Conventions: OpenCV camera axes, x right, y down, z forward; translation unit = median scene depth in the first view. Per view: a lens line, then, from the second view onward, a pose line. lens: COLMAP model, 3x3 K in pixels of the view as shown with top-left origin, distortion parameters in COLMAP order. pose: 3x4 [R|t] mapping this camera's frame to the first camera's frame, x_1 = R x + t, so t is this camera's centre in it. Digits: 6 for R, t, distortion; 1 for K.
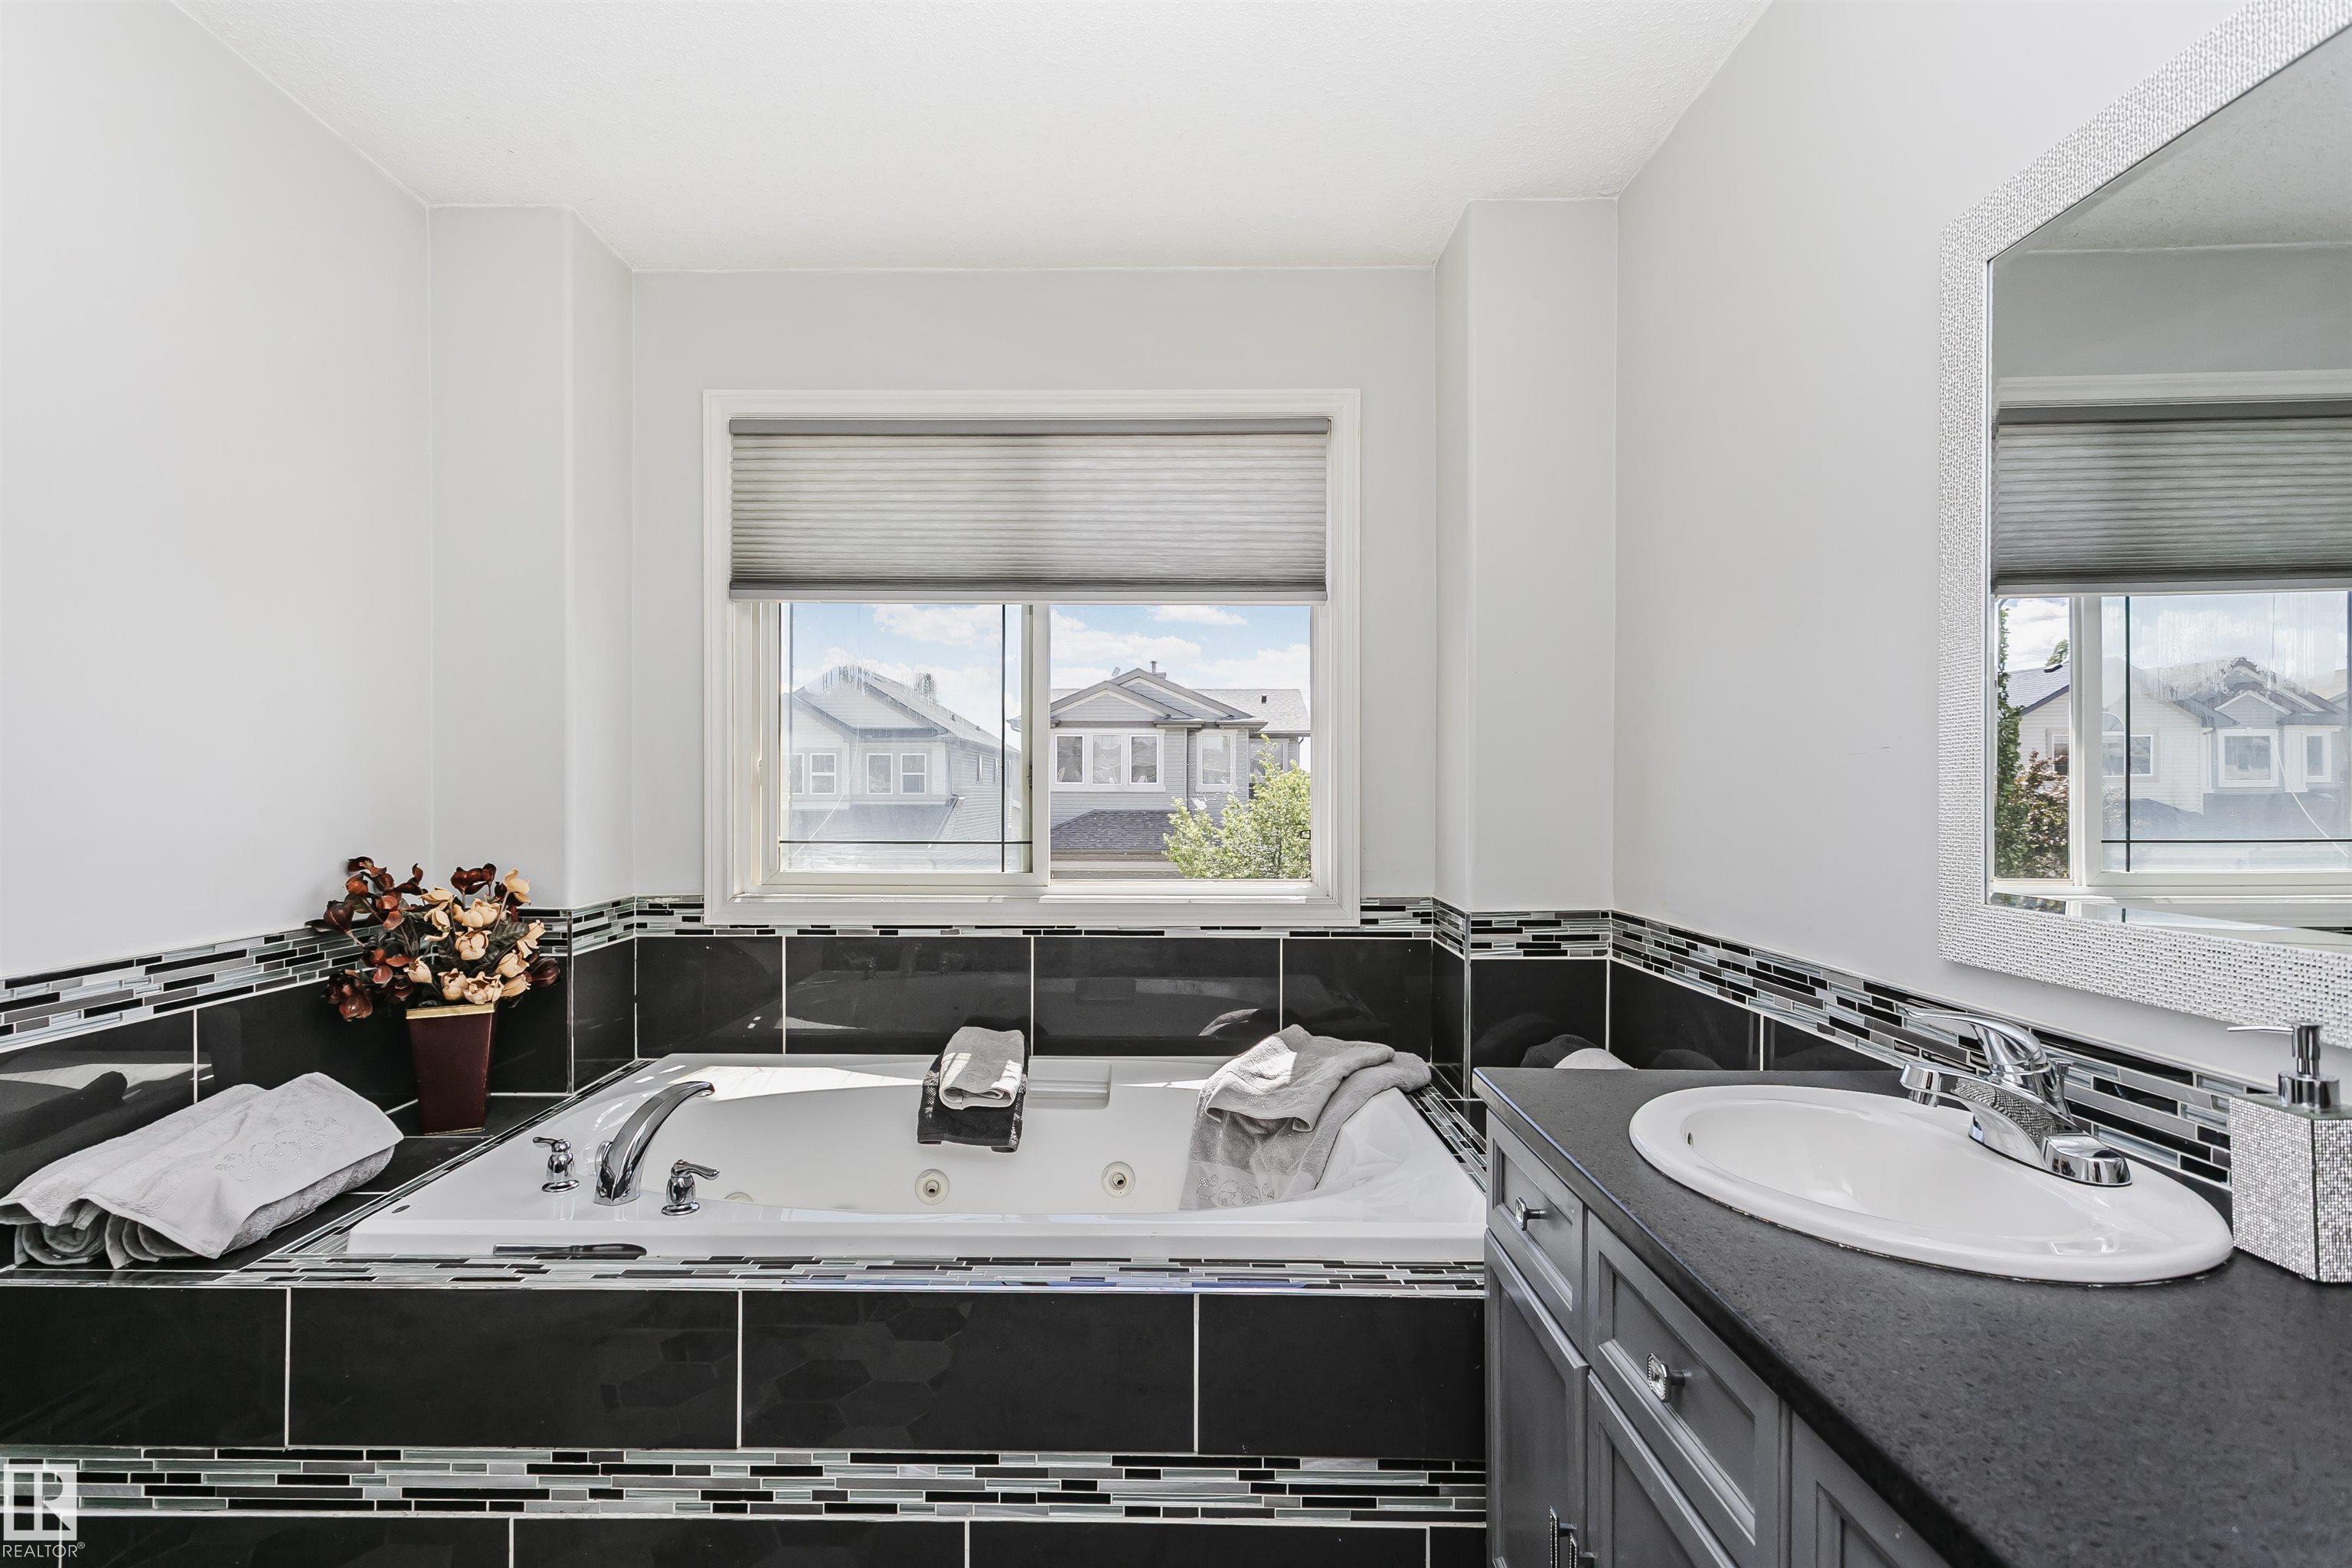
lens RADIAL K [[1130.5, 0, 1160.4], [0, 1130.5, 786.6], [0, 0, 1]] dist [0.000471, 0.000869]
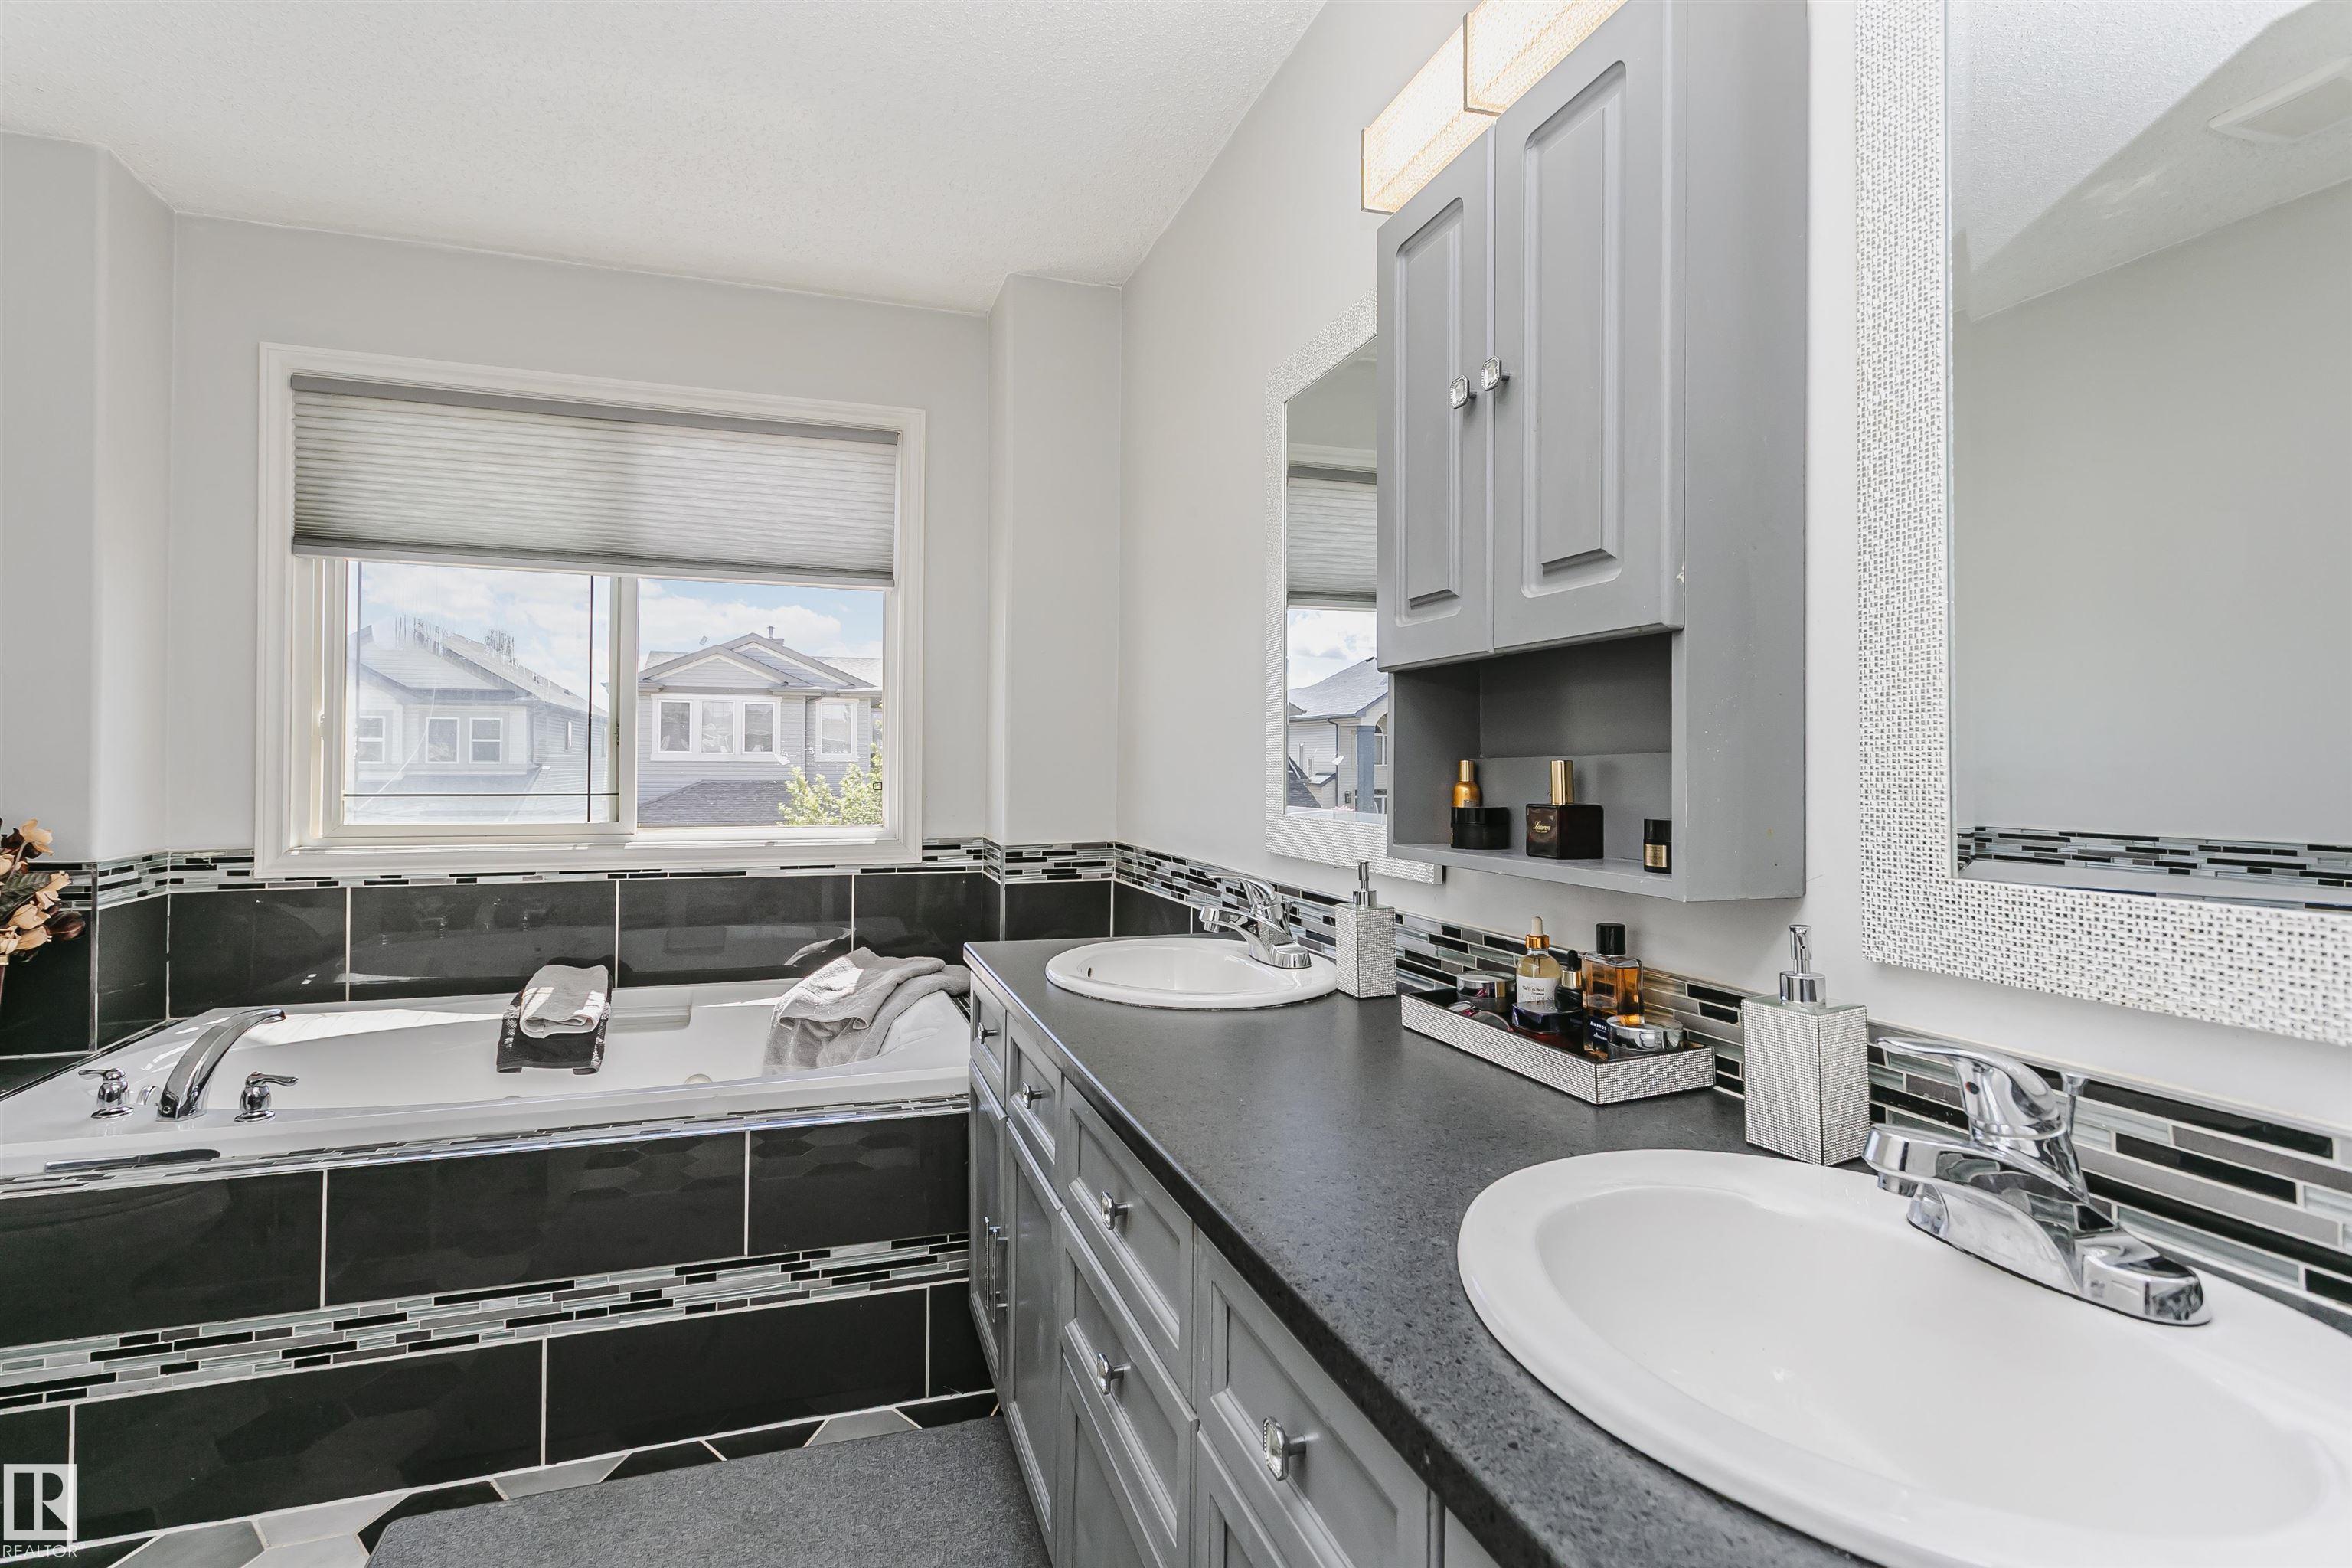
lens RADIAL K [[1152.2, 0, 1173.9], [0, 1152.2, 749.2], [0, 0, 1]] dist [0.001747, -0.001486]
pose [[0.947733, 0.008069, 0.318961, 0.044188], [-0.004877, 0.999930, -0.010804, 0.017744], [-0.319026, 0.008684, 0.947706, -0.250638]]
